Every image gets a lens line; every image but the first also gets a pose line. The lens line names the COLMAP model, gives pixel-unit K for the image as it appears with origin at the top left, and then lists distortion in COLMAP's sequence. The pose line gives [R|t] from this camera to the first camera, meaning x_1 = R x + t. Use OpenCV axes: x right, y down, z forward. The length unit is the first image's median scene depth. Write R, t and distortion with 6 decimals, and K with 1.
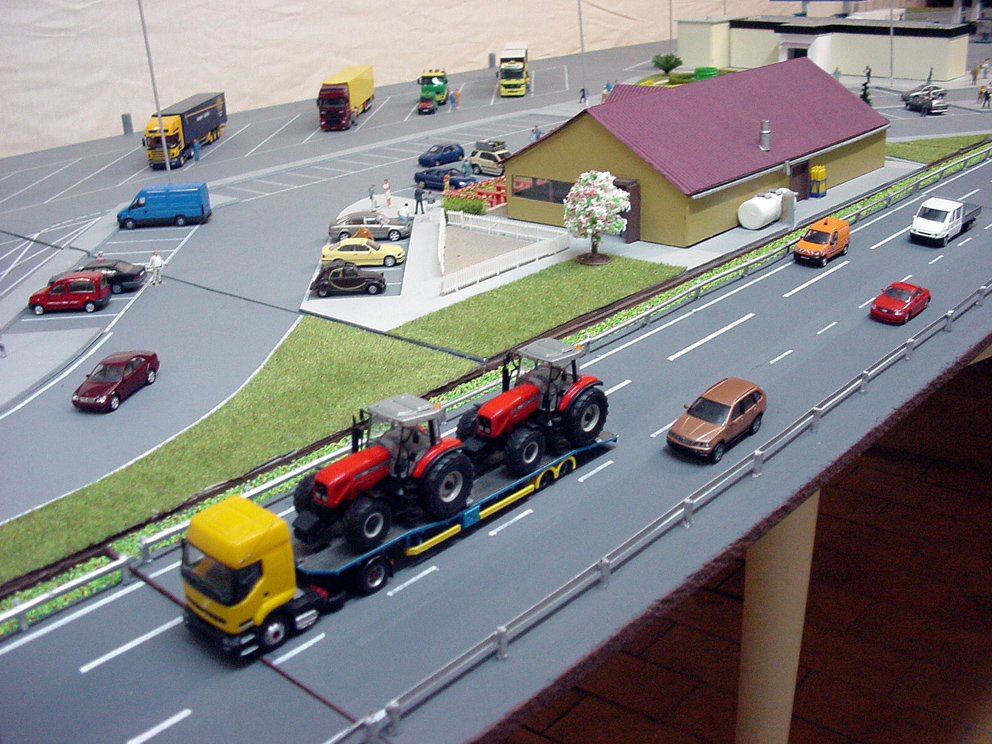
lens RADIAL K [[1091.4, 0, 496.0], [0, 1091.4, 372.0], [0, 0, 1]] dist [-0.020552, -0.013406]
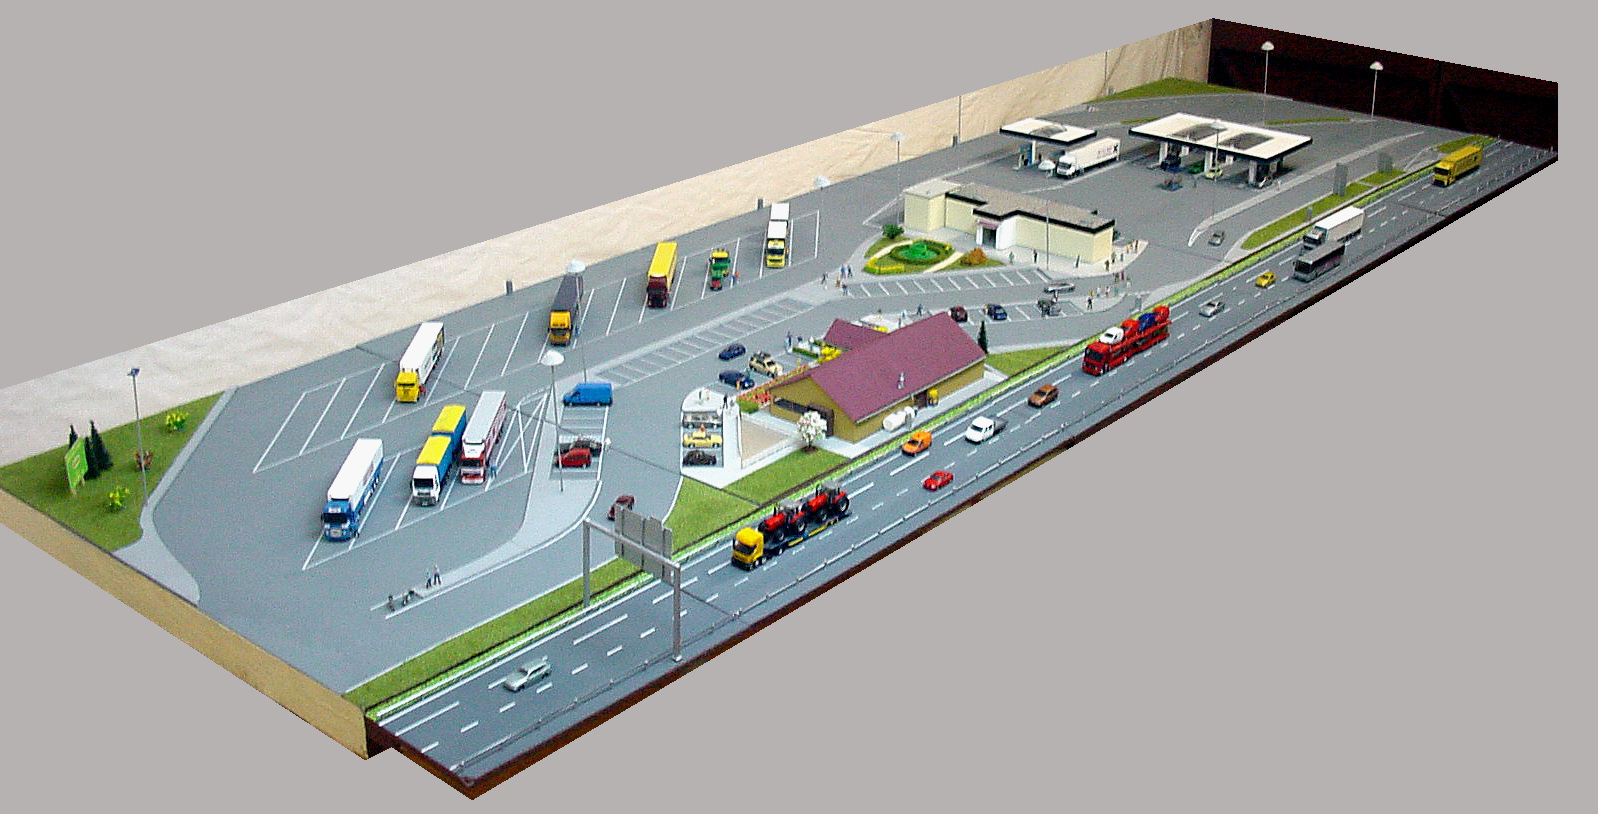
lens RADIAL K [[1721.1, 0, 799.0], [0, 1721.1, 407.0], [0, 0, 1]] dist [0.002956, 0.000561]
pose [[0.998179, 0.042434, 0.042874, -0.077621], [-0.043973, 0.998398, 0.035615, -0.287815], [-0.041294, -0.037435, 0.998445, -2.264921]]
